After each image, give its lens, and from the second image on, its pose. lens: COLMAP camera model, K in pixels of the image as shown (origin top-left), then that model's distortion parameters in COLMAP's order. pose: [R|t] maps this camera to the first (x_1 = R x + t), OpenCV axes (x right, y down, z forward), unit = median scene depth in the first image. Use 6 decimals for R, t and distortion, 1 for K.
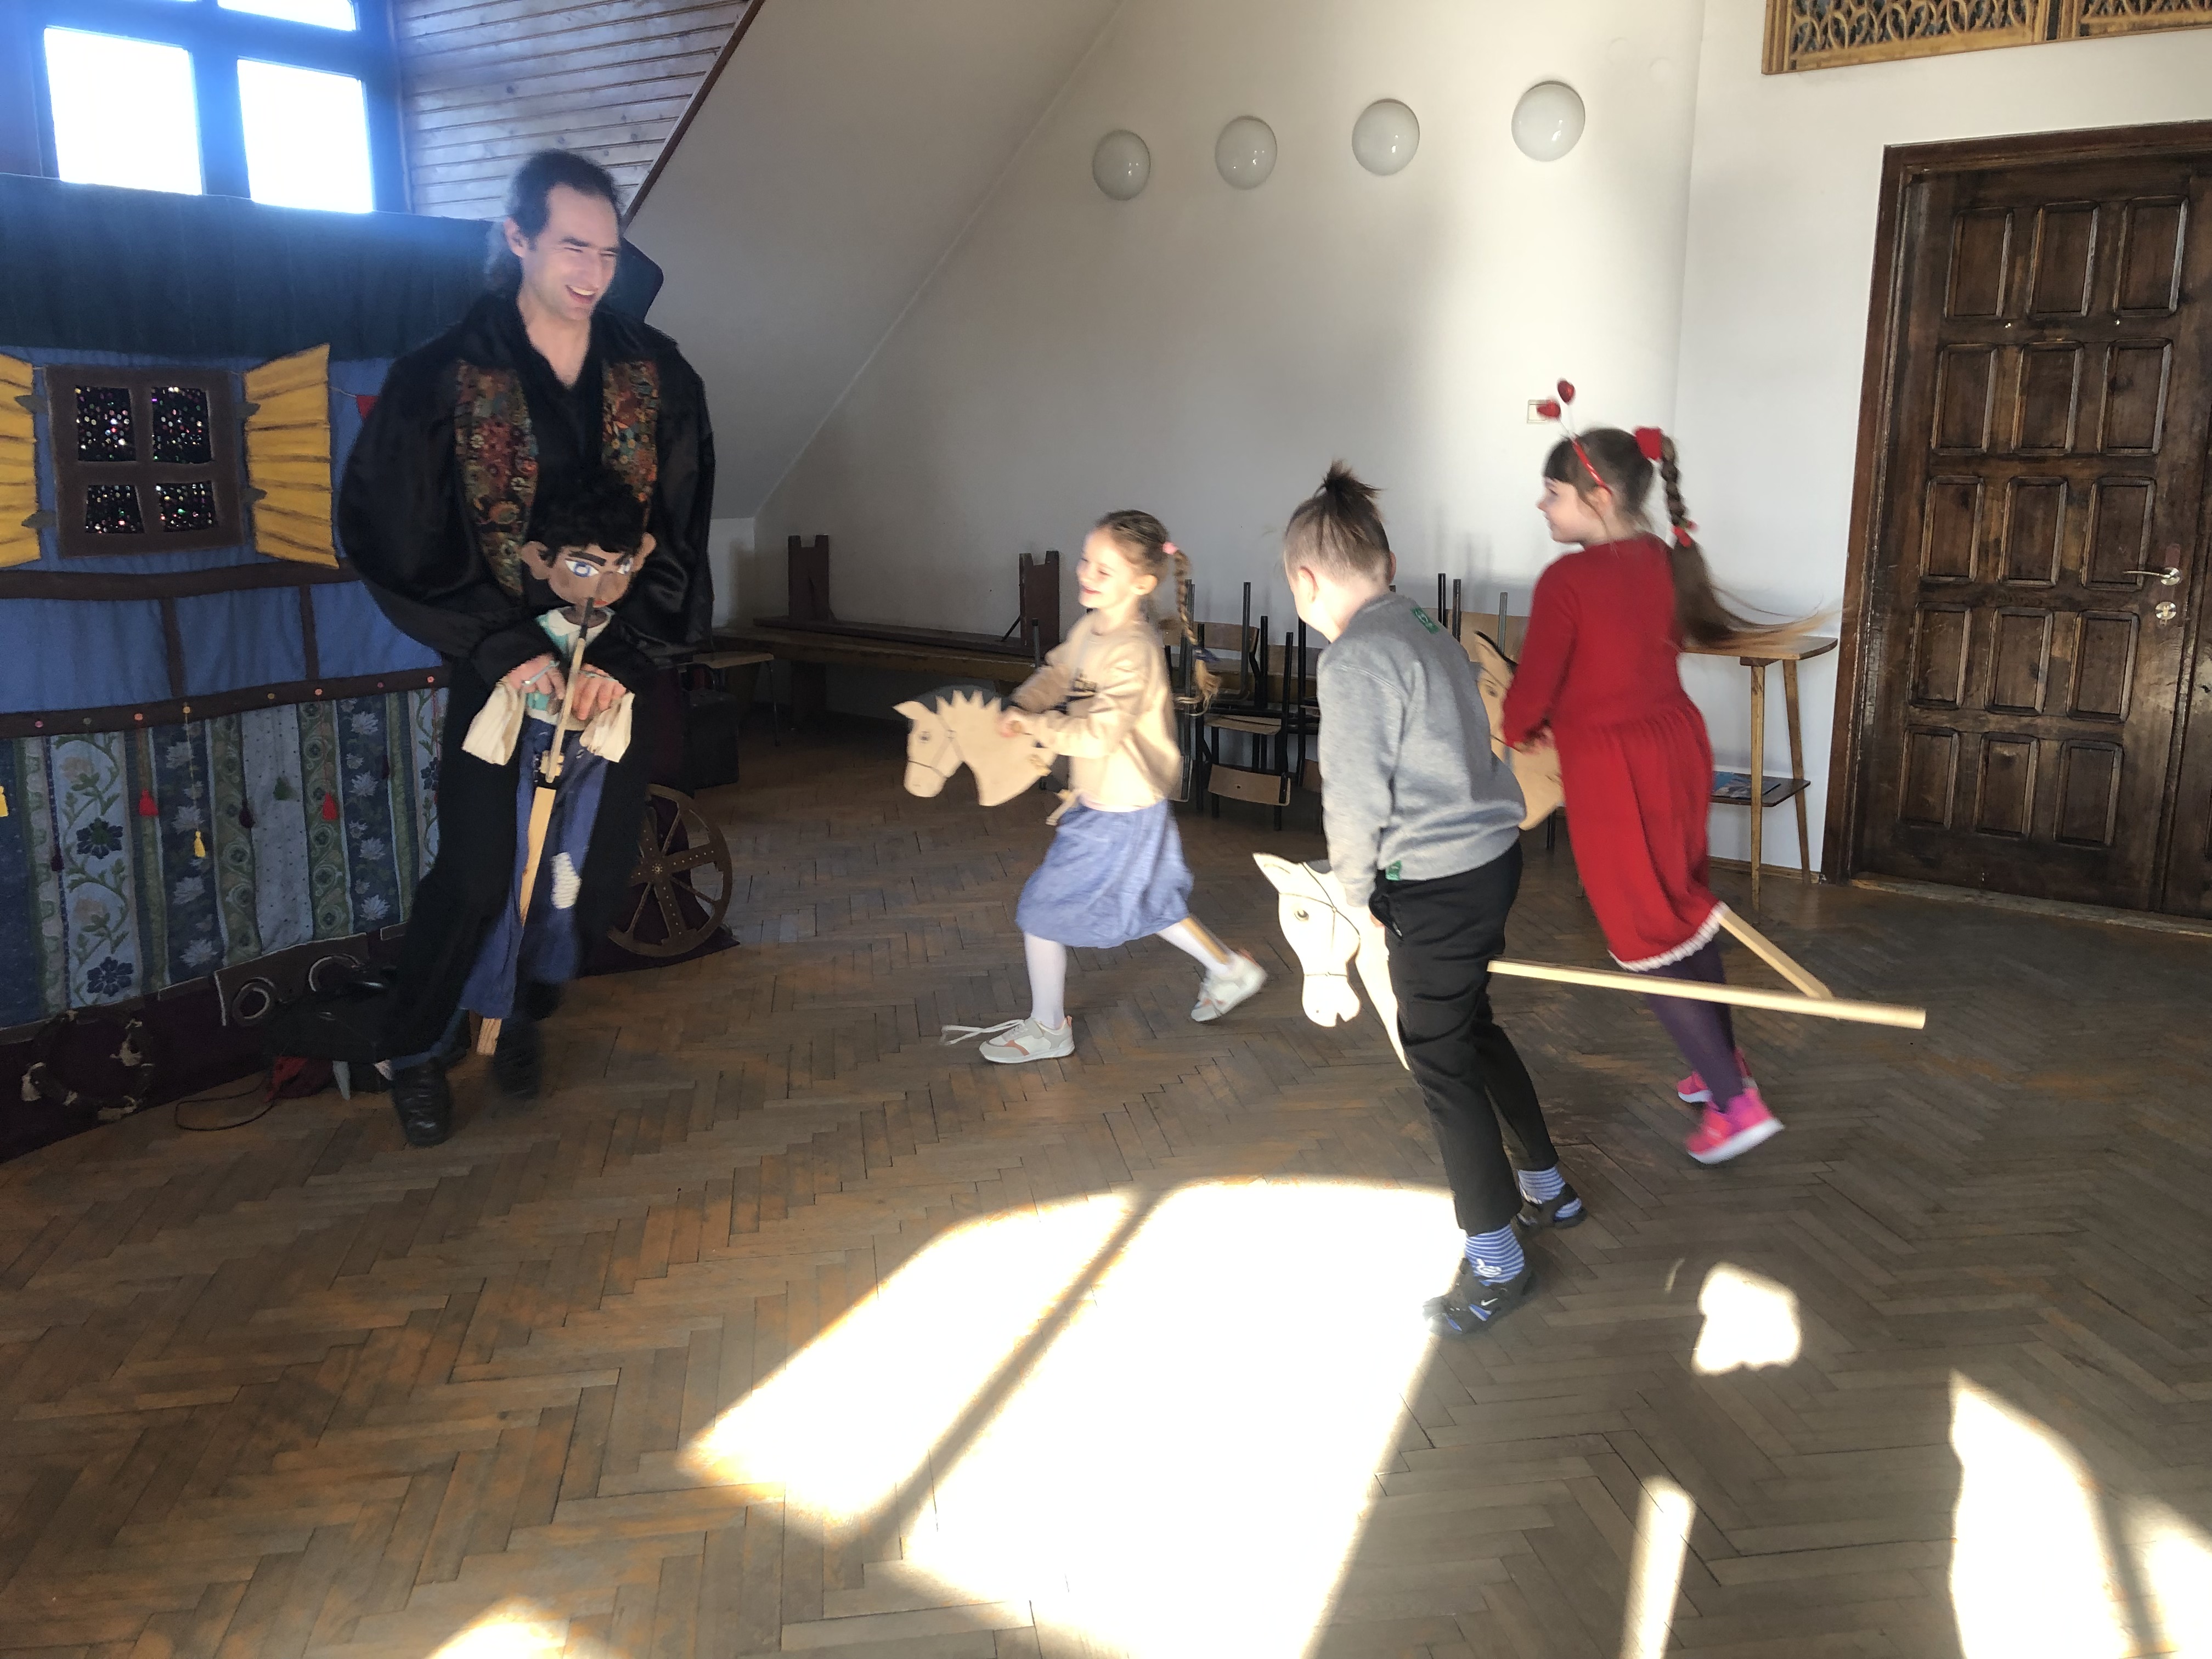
lens RADIAL K [[1803.2, 0, 1114.0], [0, 1803.2, 815.7], [0, 0, 1]] dist [0.016597, -0.000699]
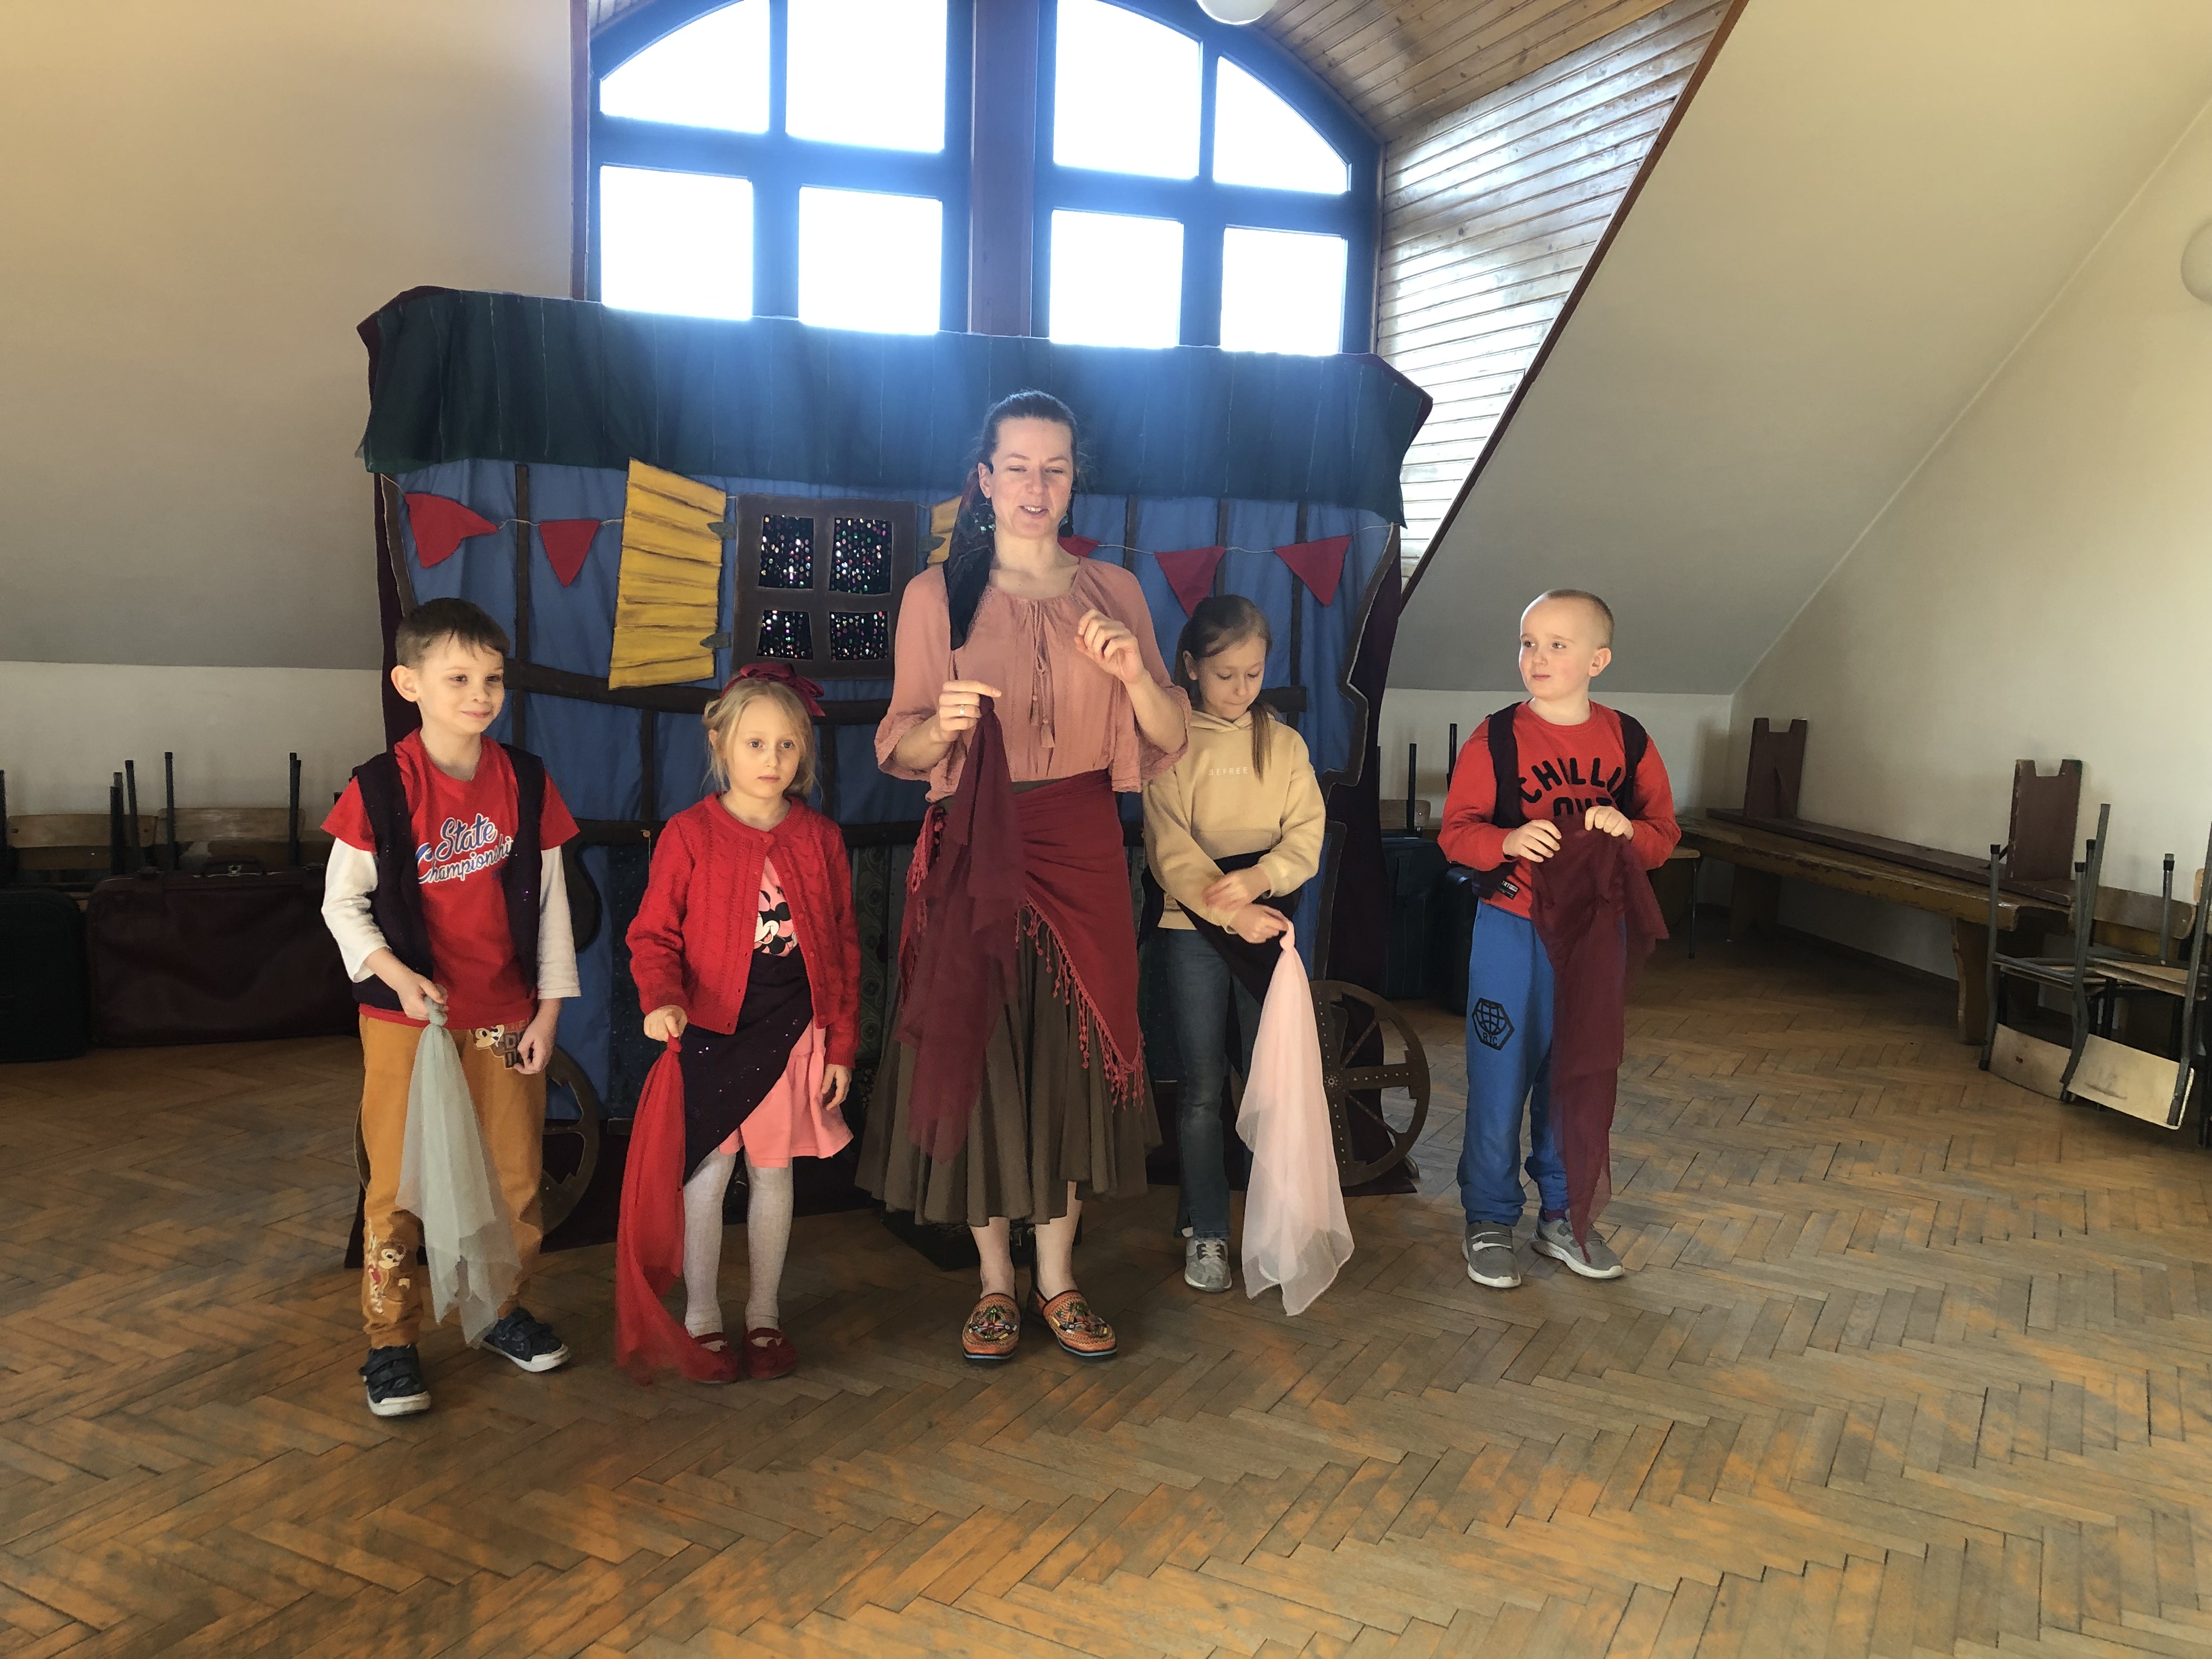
lens RADIAL K [[1803.2, 0, 1109.2], [0, 1803.2, 812.8], [0, 0, 1]] dist [0.016597, -0.000699]
pose [[0.793667, 0.107181, -0.598836, 0.183521], [-0.162290, 0.985987, -0.038616, -0.051983], [0.586305, 0.127833, 0.799940, 0.265177]]
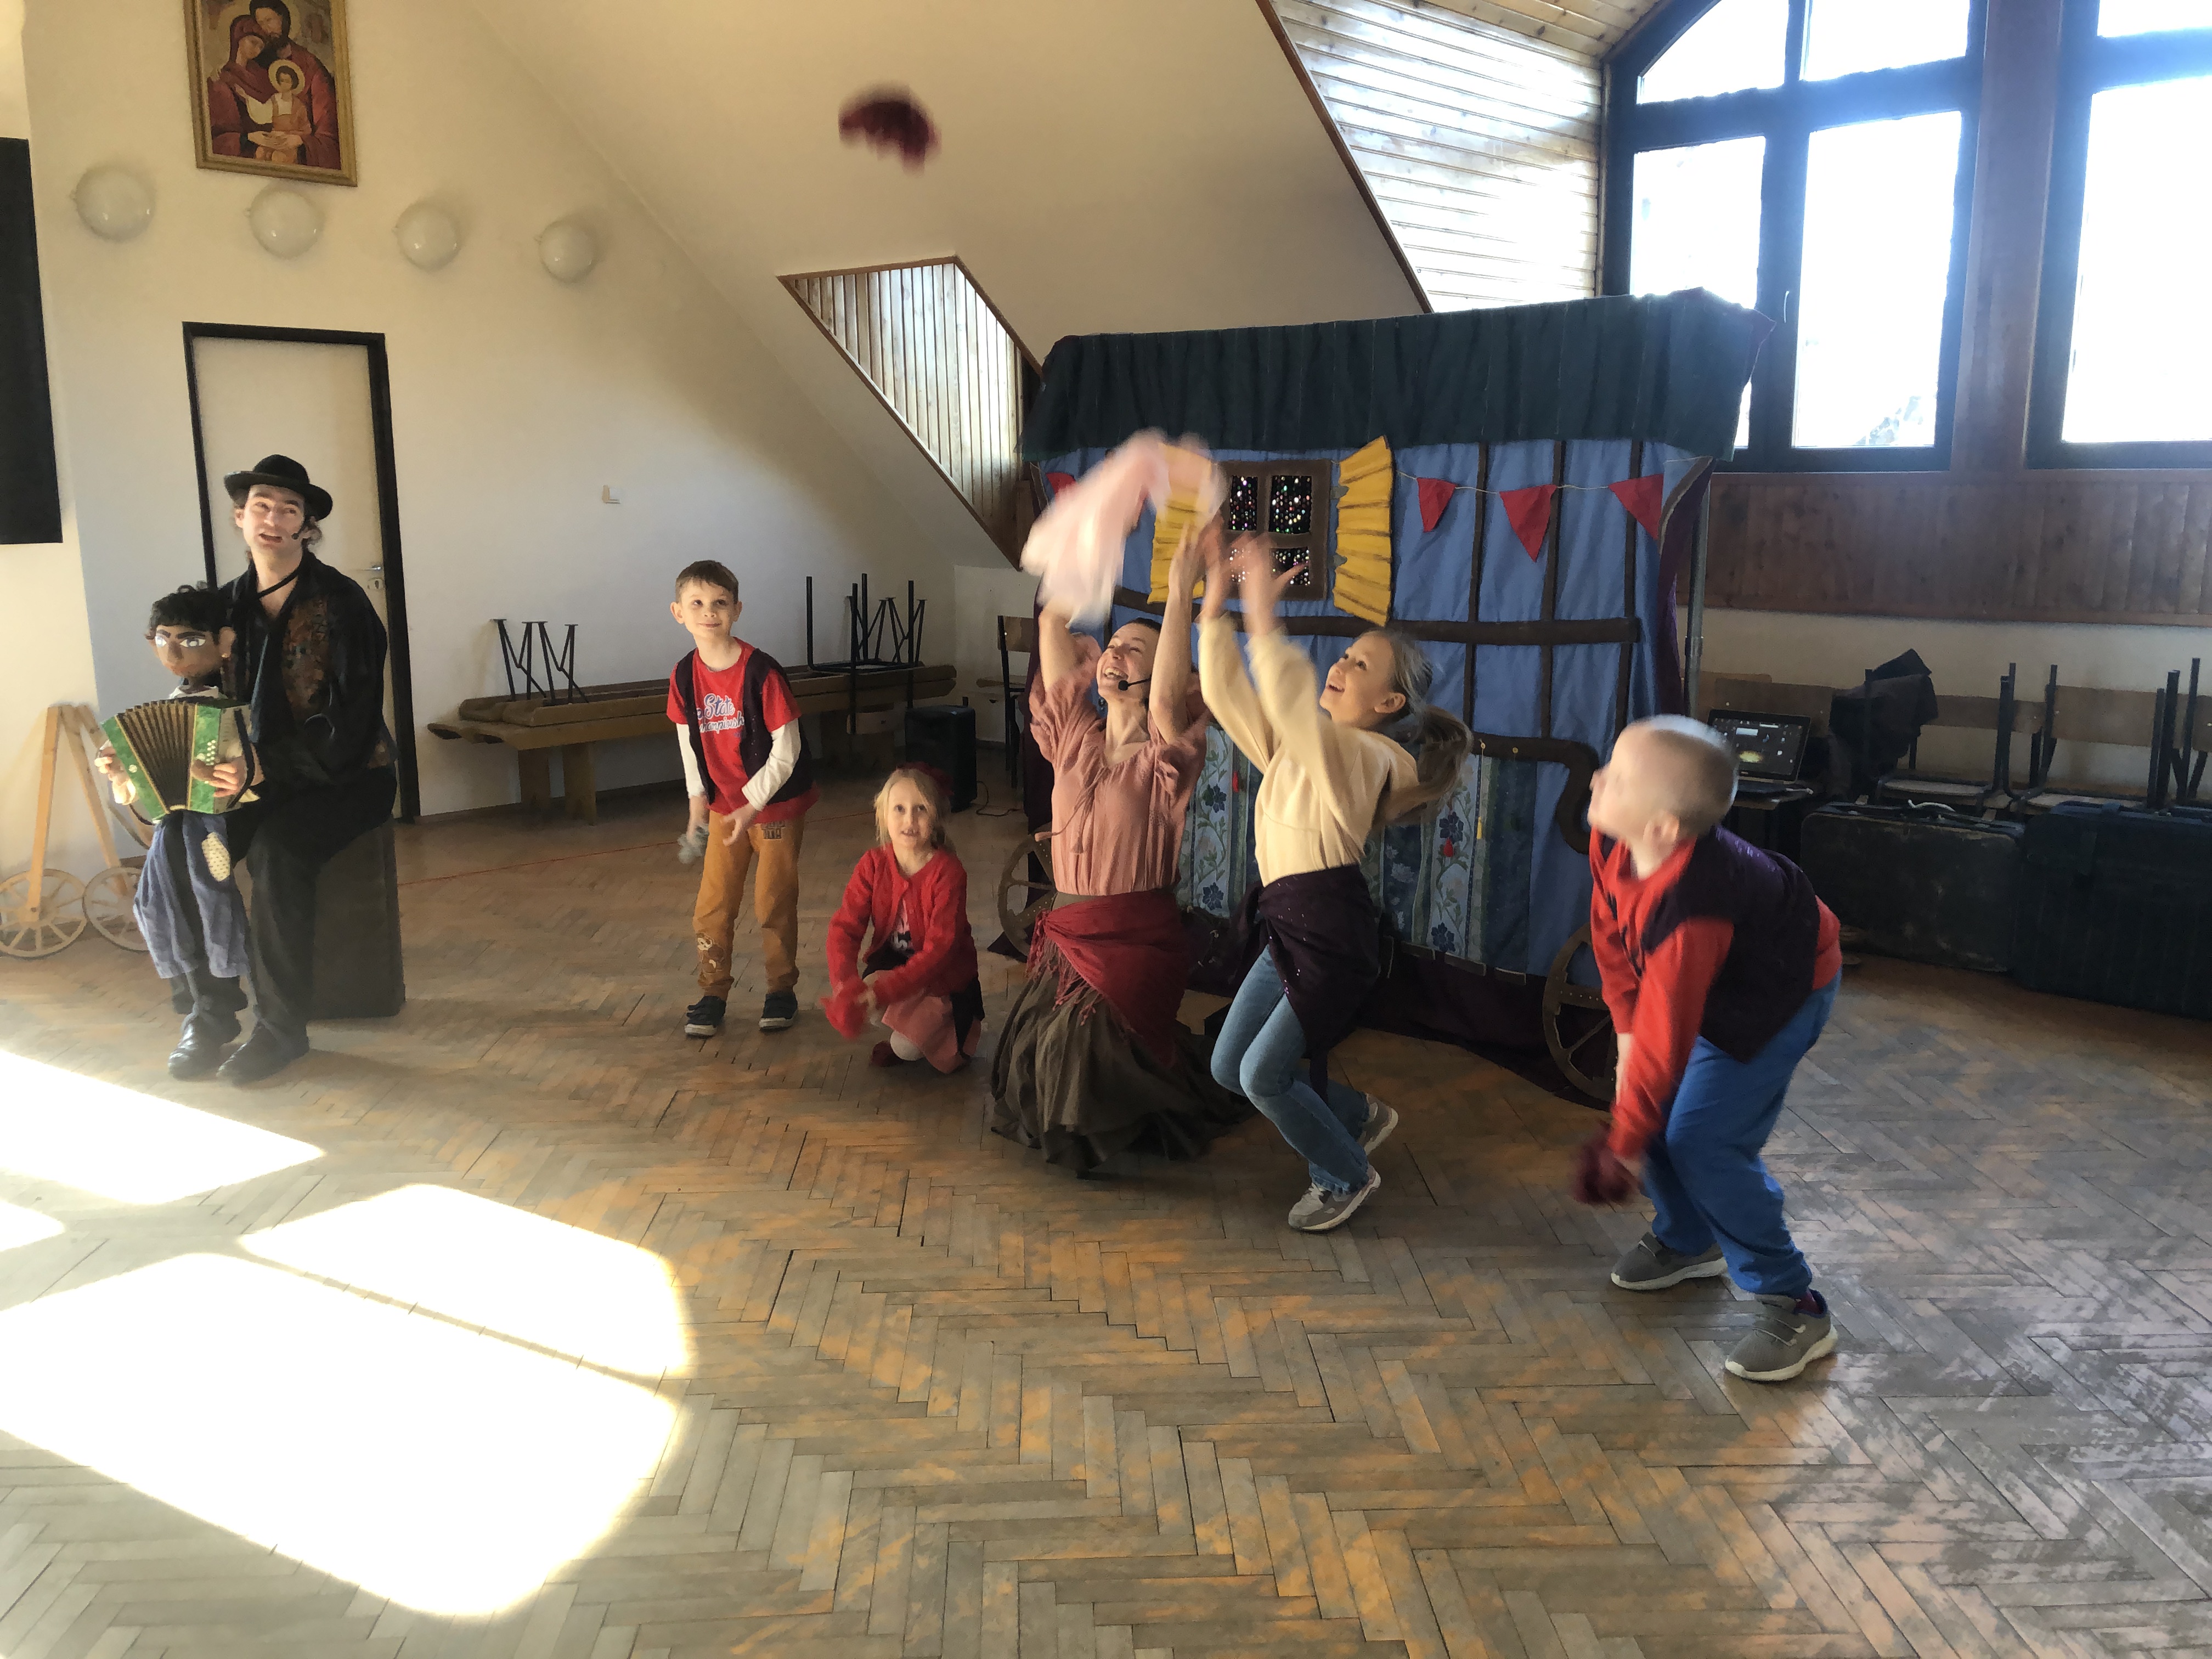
lens RADIAL K [[1803.2, 0, 1102.7], [0, 1803.2, 815.7], [0, 0, 1]] dist [0.016597, -0.000699]
pose [[-0.123359, 0.185755, -0.974822, 0.707675], [-0.203640, 0.956681, 0.208068, -0.215320], [0.971243, 0.224179, -0.080188, 0.904165]]
